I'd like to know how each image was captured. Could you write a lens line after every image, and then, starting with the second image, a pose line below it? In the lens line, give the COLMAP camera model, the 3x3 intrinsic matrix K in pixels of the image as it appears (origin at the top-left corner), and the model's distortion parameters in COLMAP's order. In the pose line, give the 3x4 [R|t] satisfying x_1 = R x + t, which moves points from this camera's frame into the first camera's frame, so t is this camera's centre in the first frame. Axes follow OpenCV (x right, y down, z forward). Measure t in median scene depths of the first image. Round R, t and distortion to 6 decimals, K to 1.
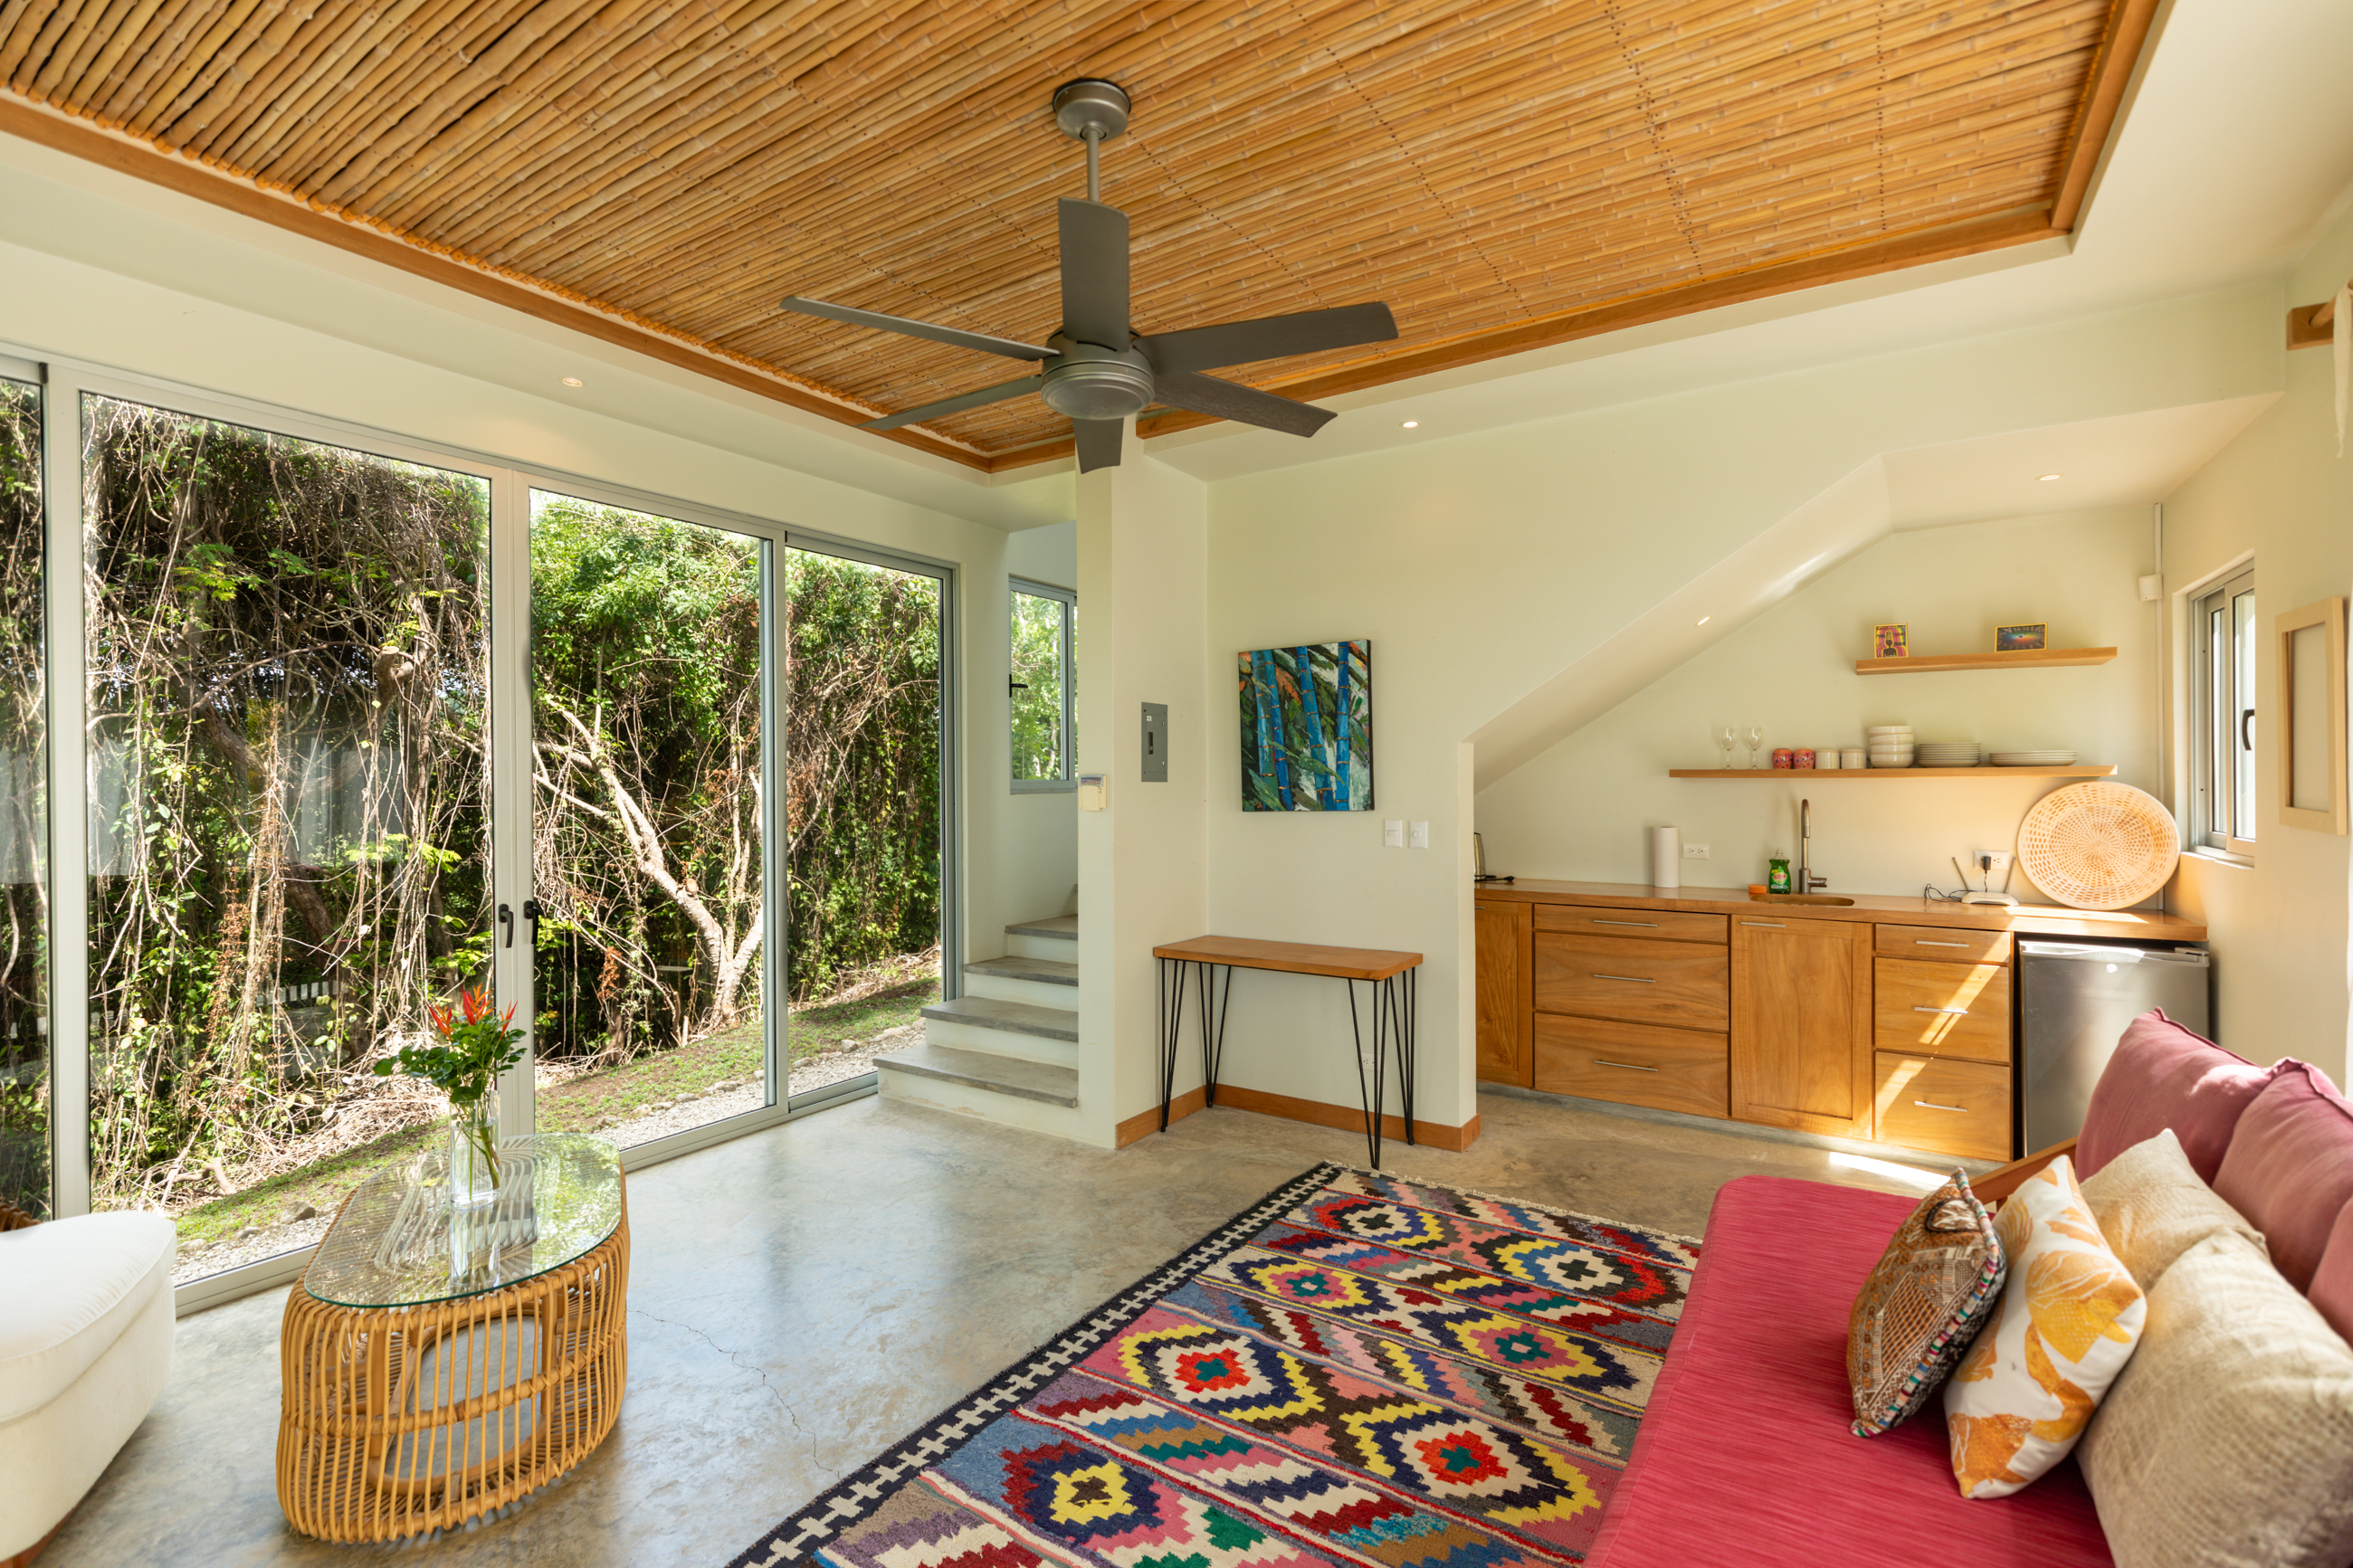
lens RADIAL K [[1046.1, 0, 1172.6], [0, 1046.1, 784.6], [0, 0, 1]] dist [0.007947, -0.000285]
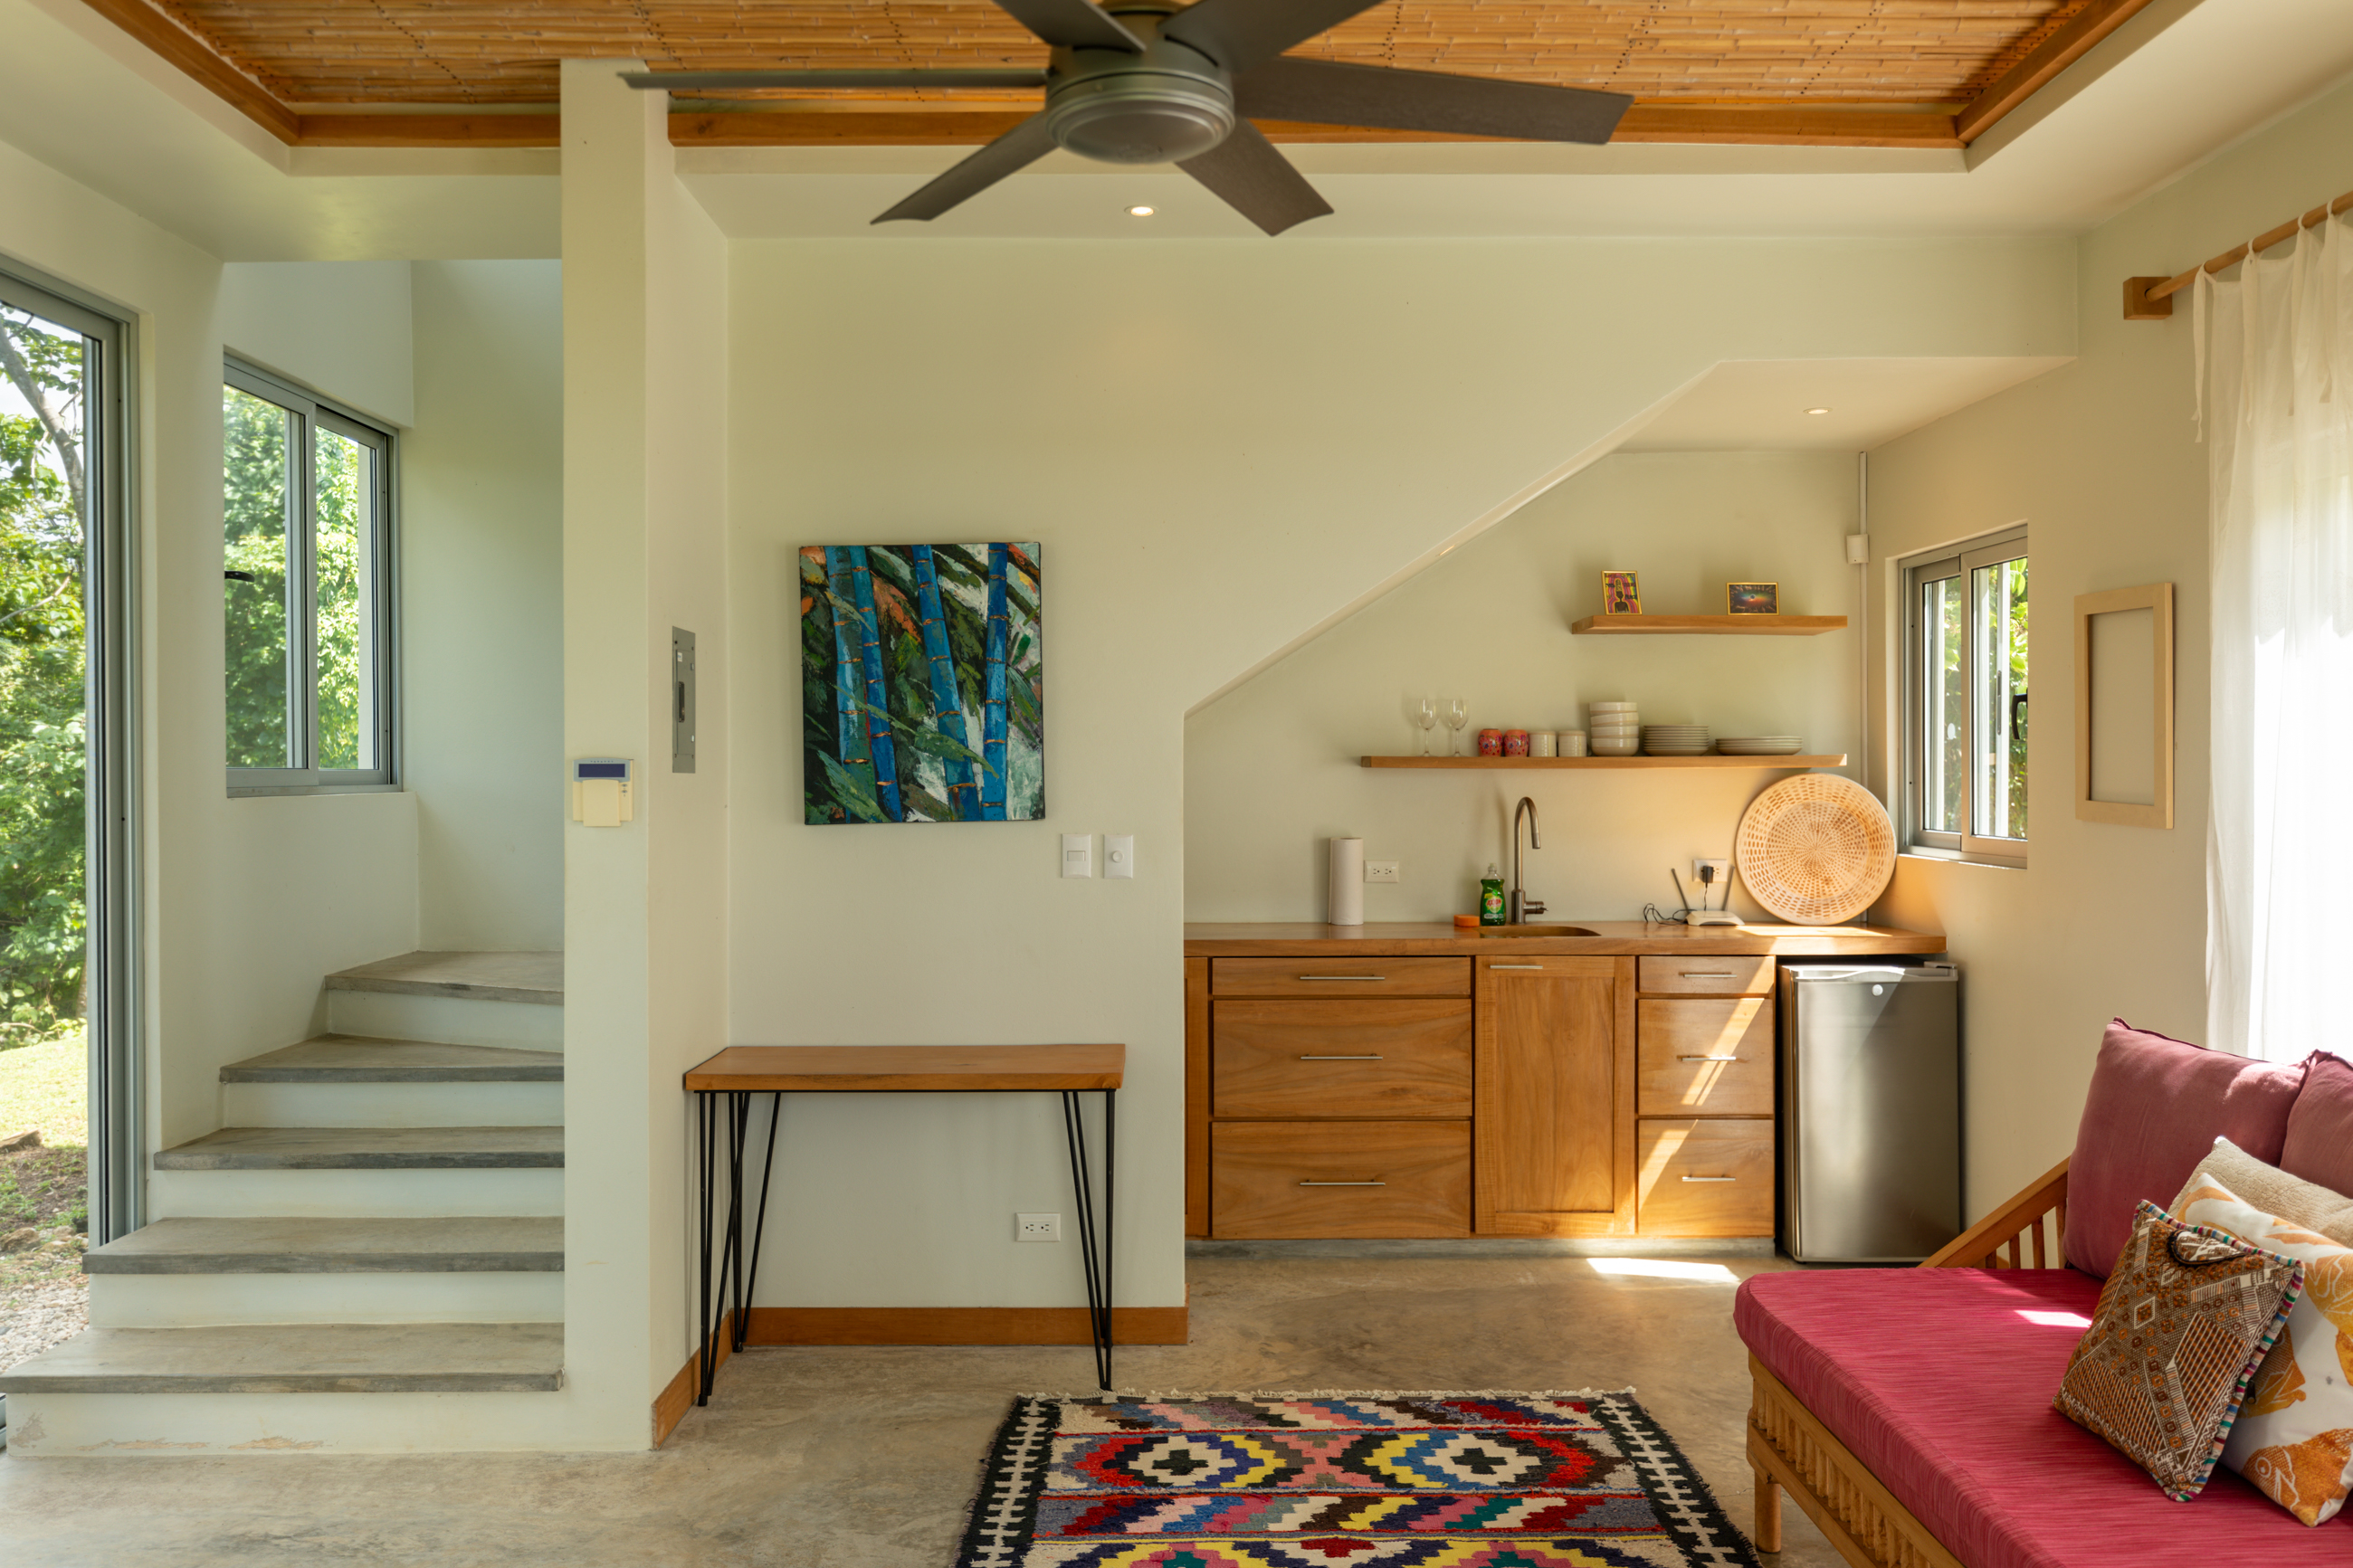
lens RADIAL K [[1810.0, 0, 1168.0], [0, 1810.0, 781.3], [0, 0, 1]] dist [0.004372, 0.000882]
pose [[0.834249, -0.001287, 0.551387, -0.355376], [0.000452, 0.999999, 0.001650, 0.000478], [-0.551388, -0.001128, 0.834248, 0.071876]]
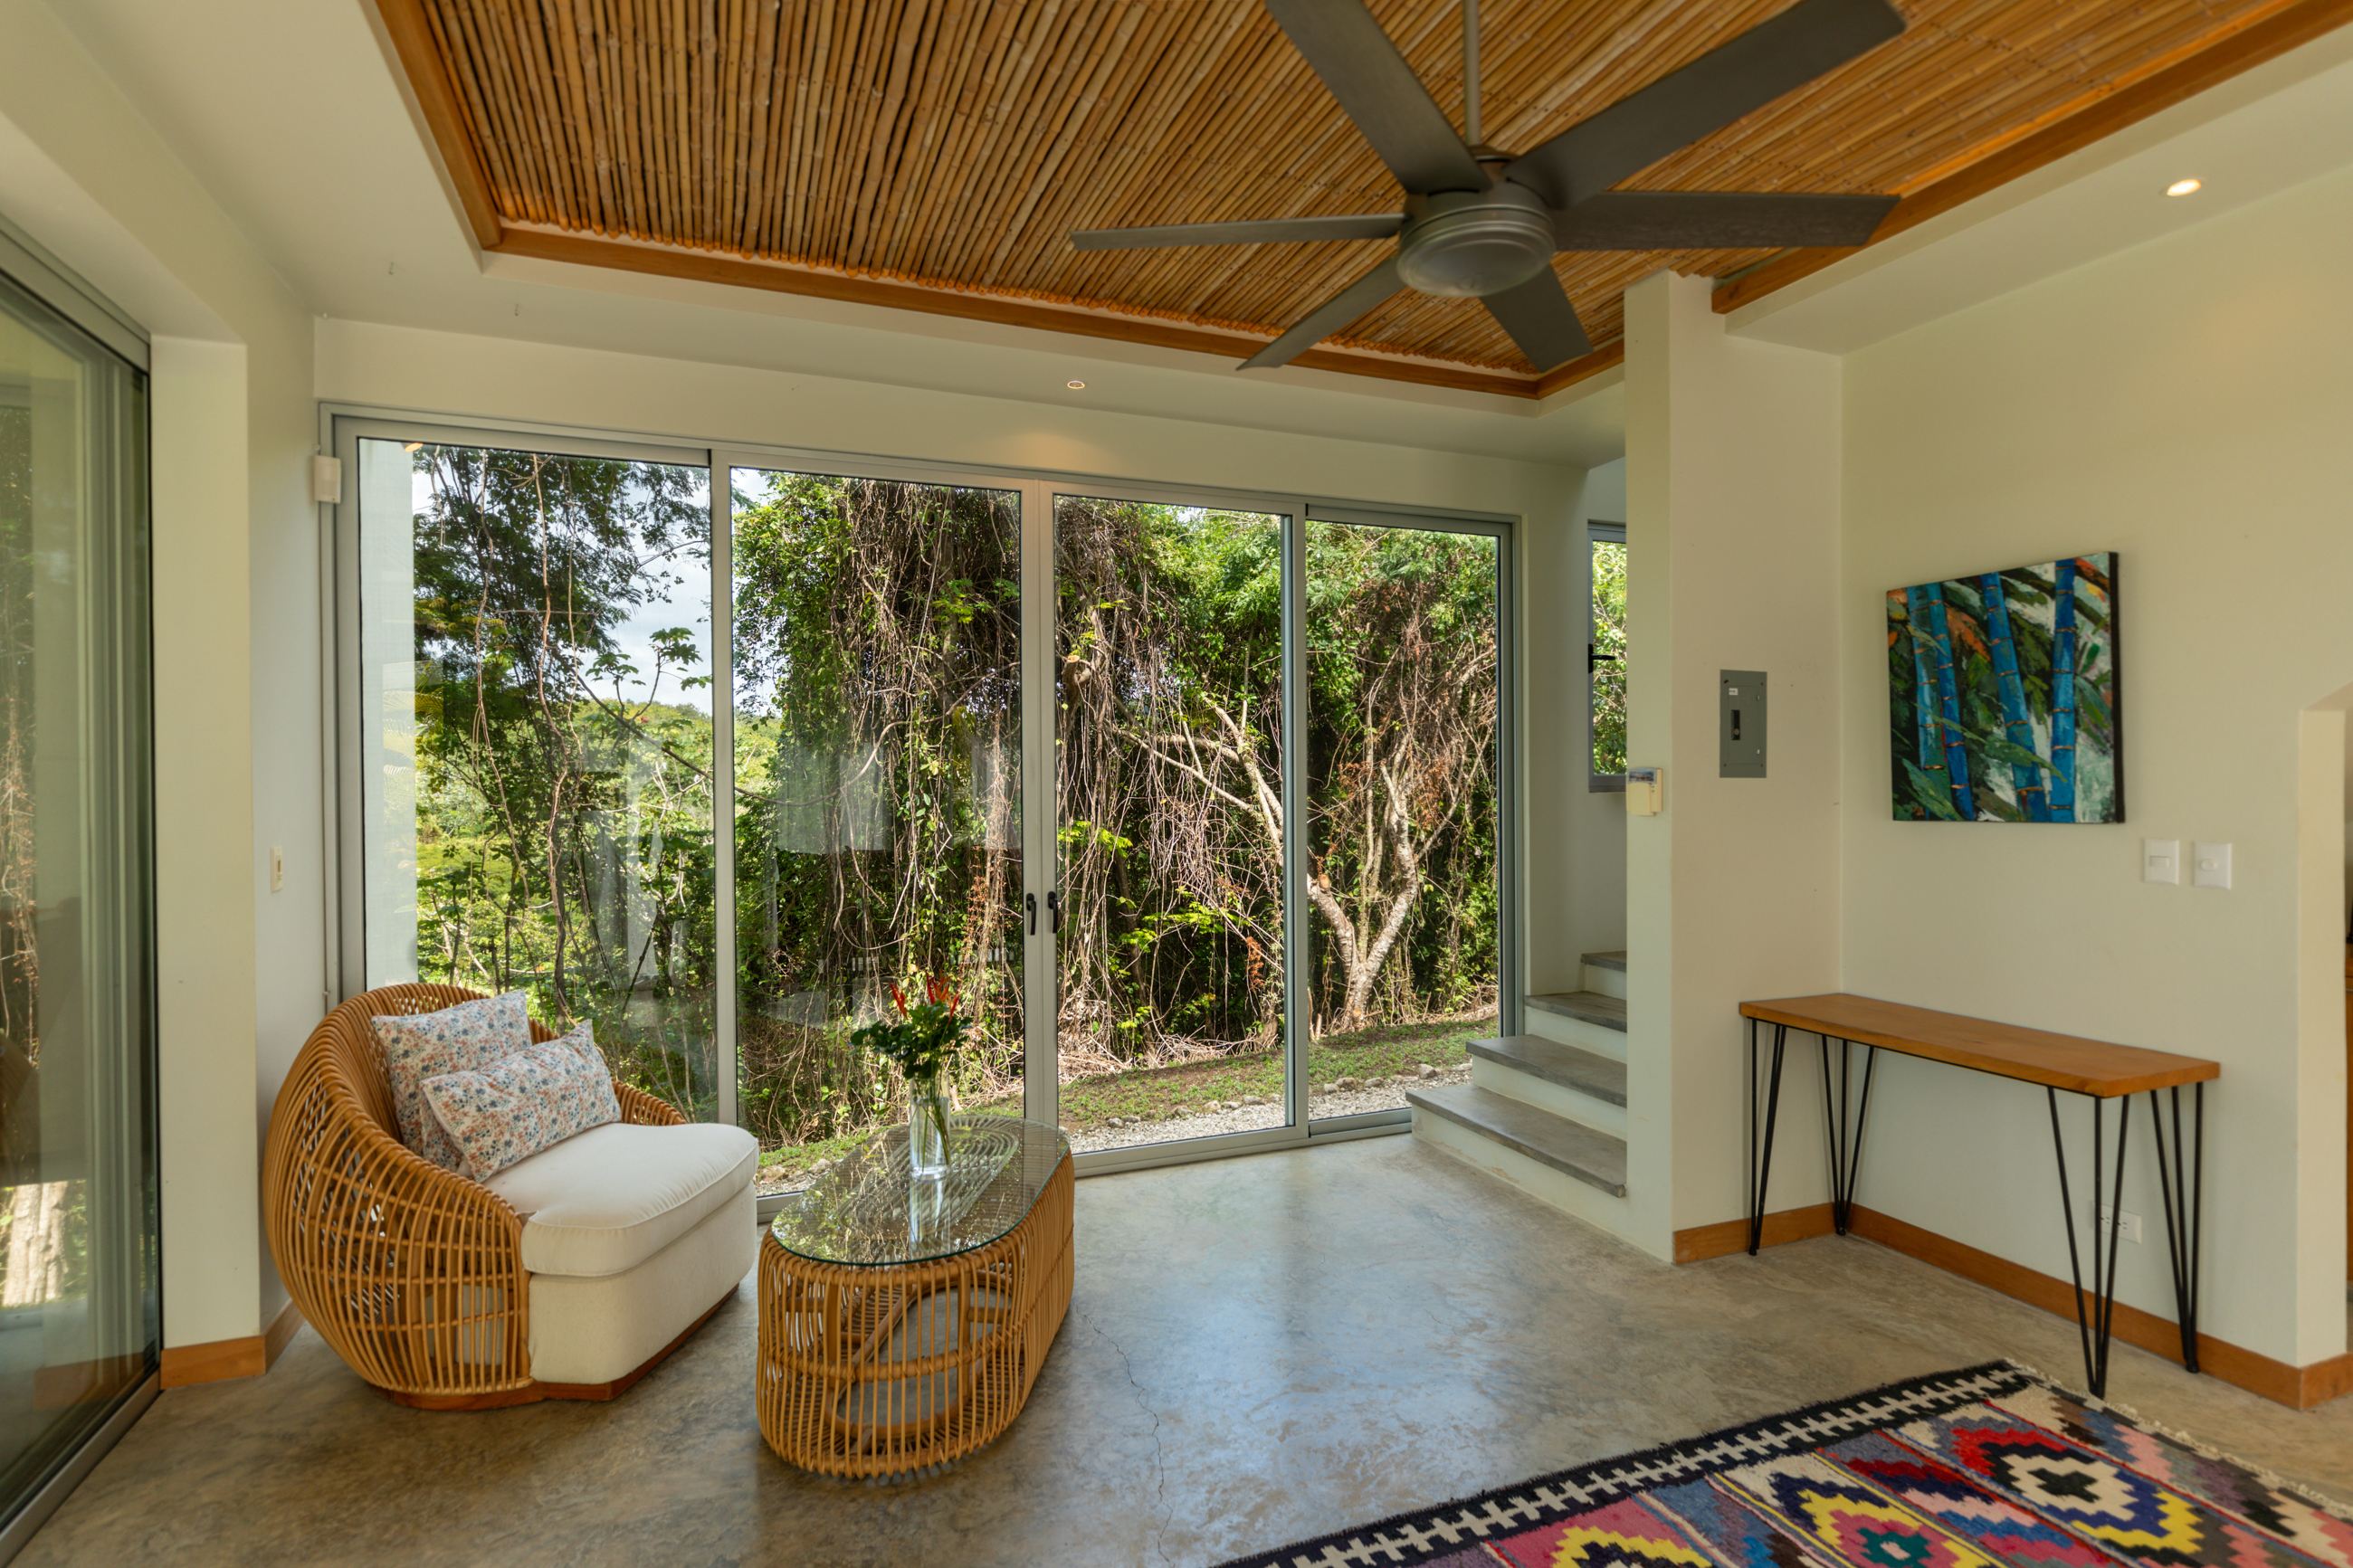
lens RADIAL K [[1153.9, 0, 1176.5], [0, 1153.9, 784.0], [0, 0, 1]] dist [-0.000645, 0.000191]
pose [[0.822997, 0.004223, -0.568030, 0.124744], [-0.001232, 0.999983, 0.005649, -0.002239], [0.568045, -0.003949, 0.822988, 0.115165]]
